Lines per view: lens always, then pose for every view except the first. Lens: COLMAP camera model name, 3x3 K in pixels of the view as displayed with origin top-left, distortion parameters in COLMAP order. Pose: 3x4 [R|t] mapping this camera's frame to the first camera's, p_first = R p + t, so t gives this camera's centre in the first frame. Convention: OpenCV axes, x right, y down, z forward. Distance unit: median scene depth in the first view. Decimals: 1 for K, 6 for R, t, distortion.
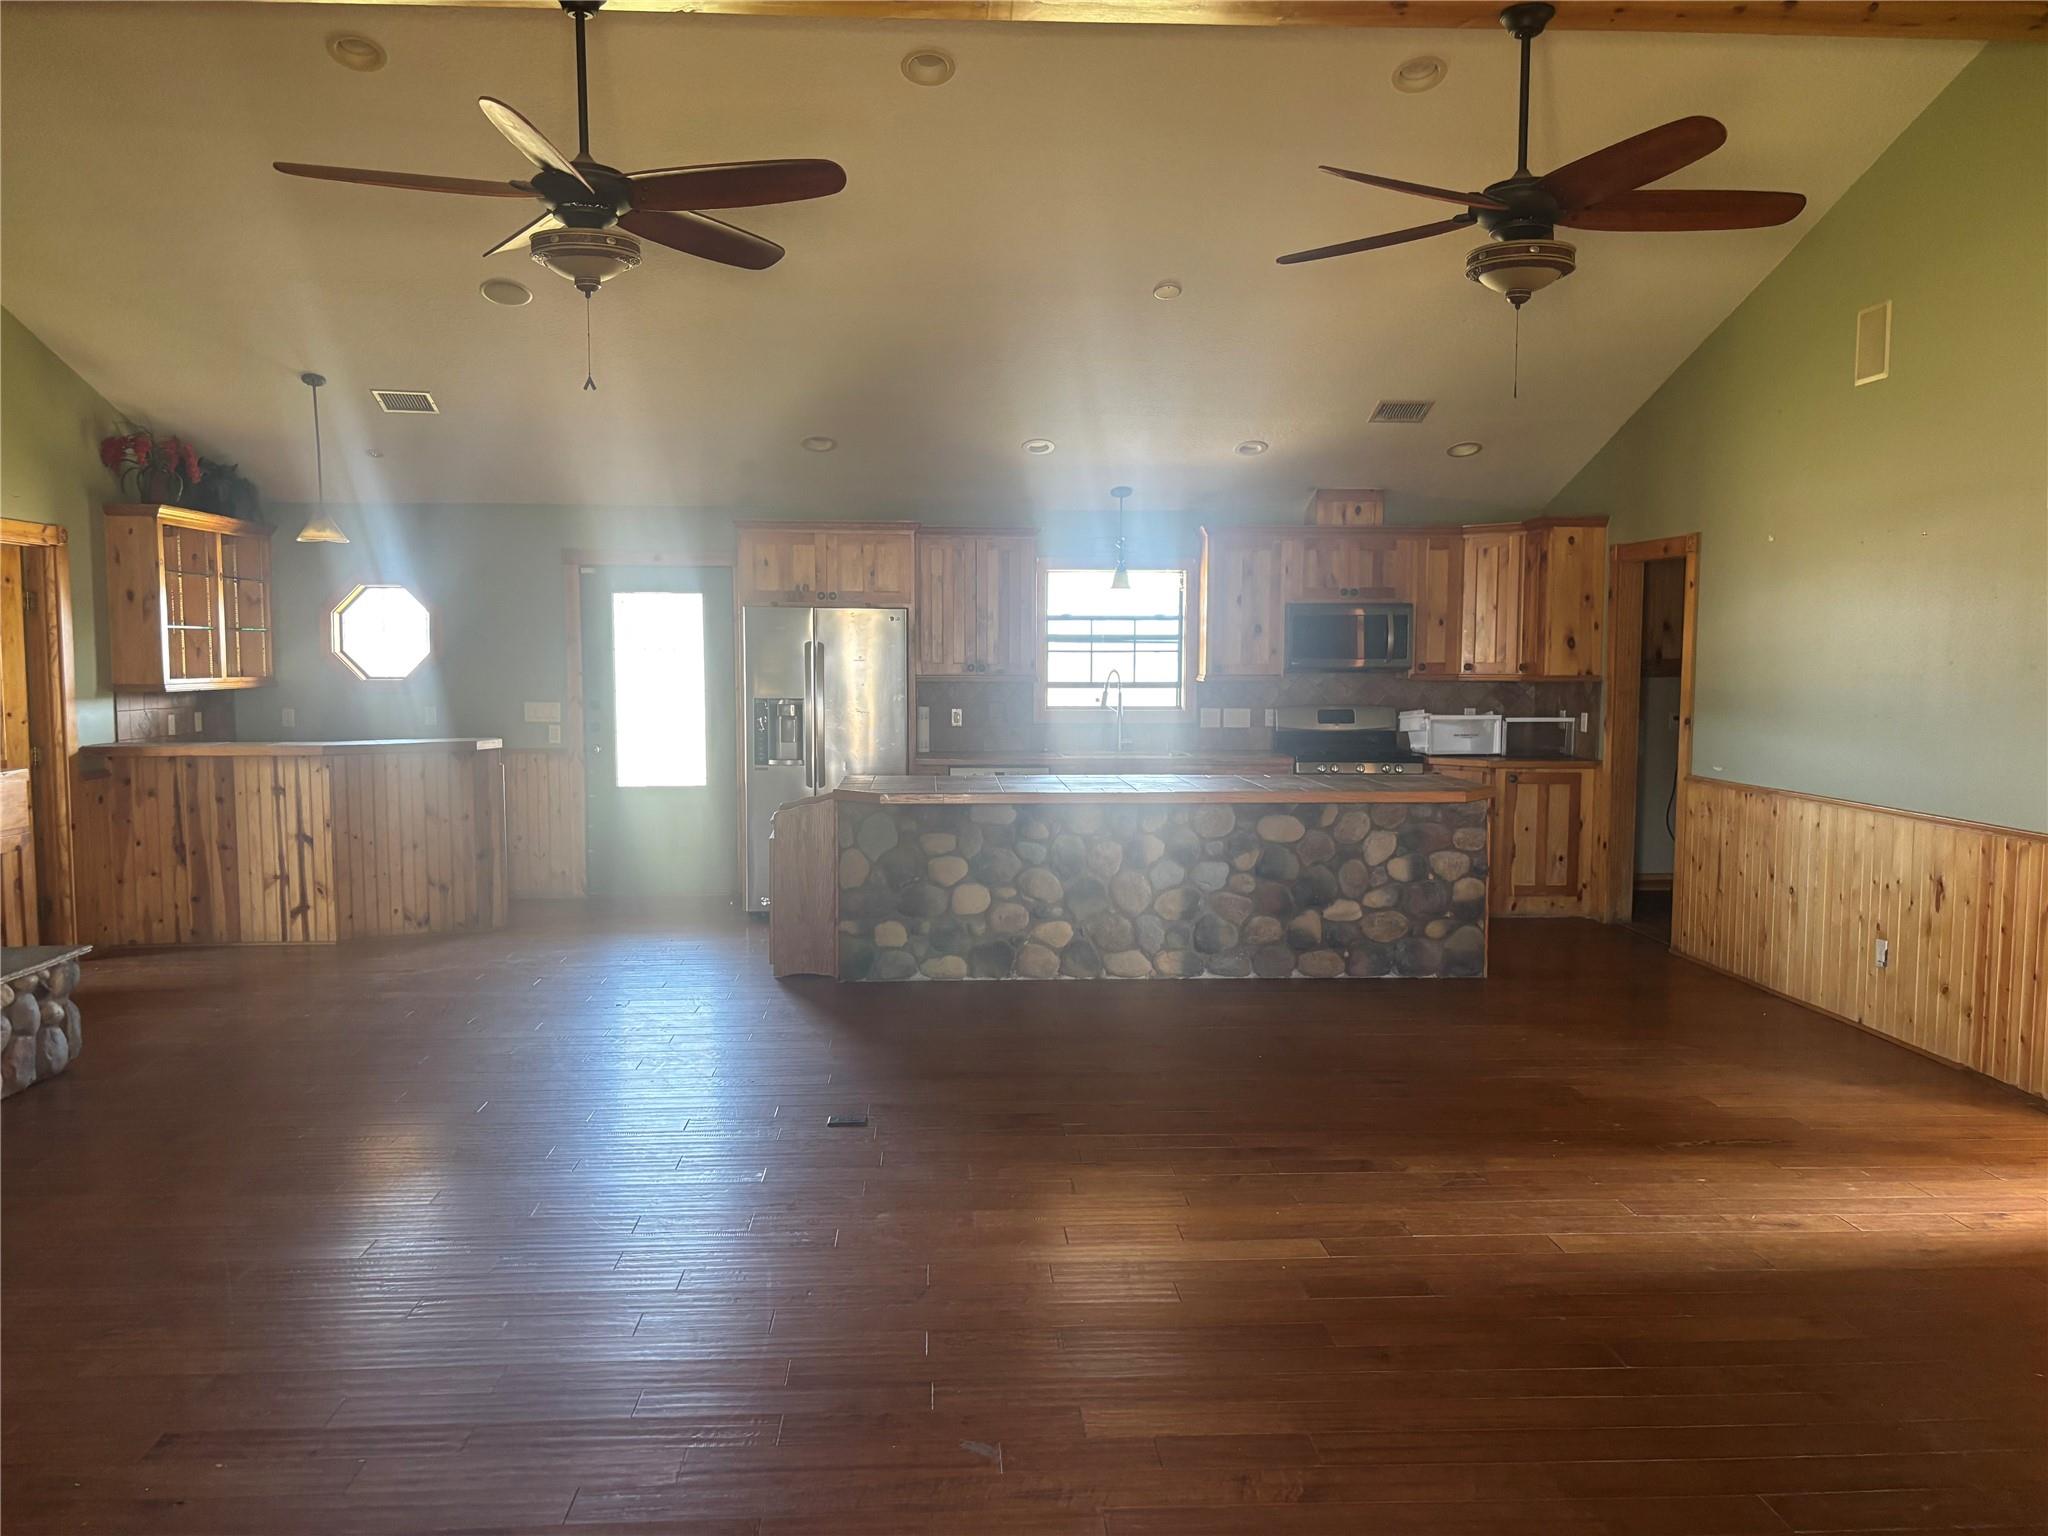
lens RADIAL K [[1535.8, 0, 1016.6], [0, 1535.8, 758.8], [0, 0, 1]] dist [0.050764, -0.054649]
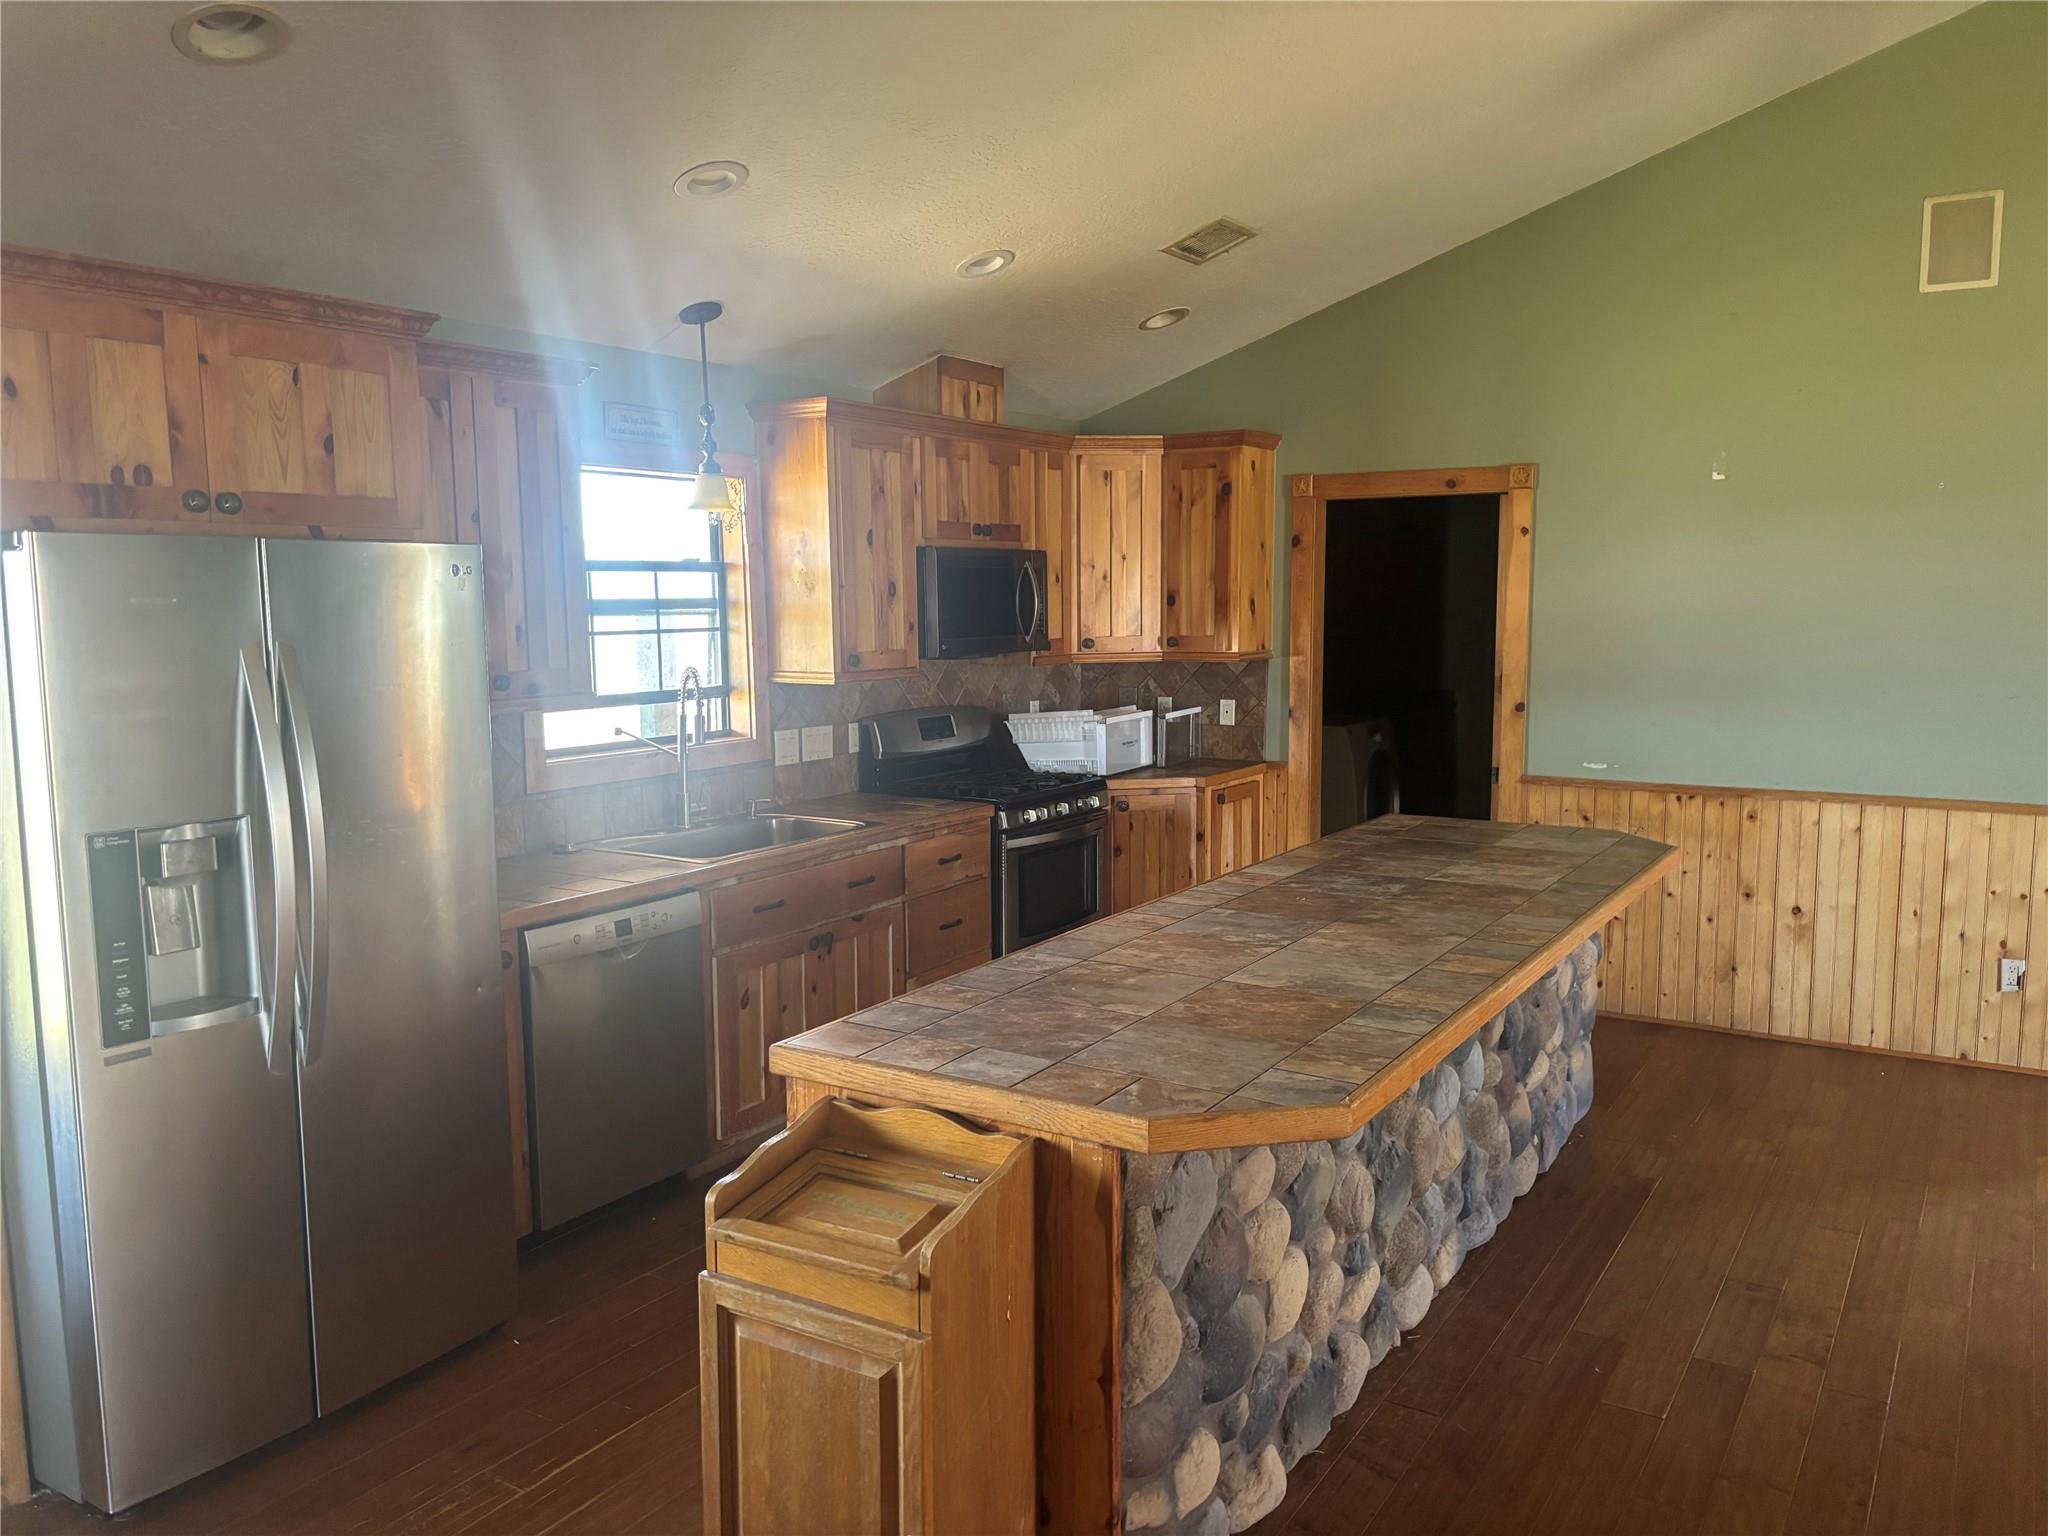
lens RADIAL K [[1535.8, 0, 1031.9], [0, 1535.8, 765.6], [0, 0, 1]] dist [0.050764, -0.054649]
pose [[0.582606, -0.100277, 0.806545, -0.301042], [0.065833, 0.994921, 0.076143, -0.062327], [-0.810084, 0.008736, 0.586249, 0.655681]]
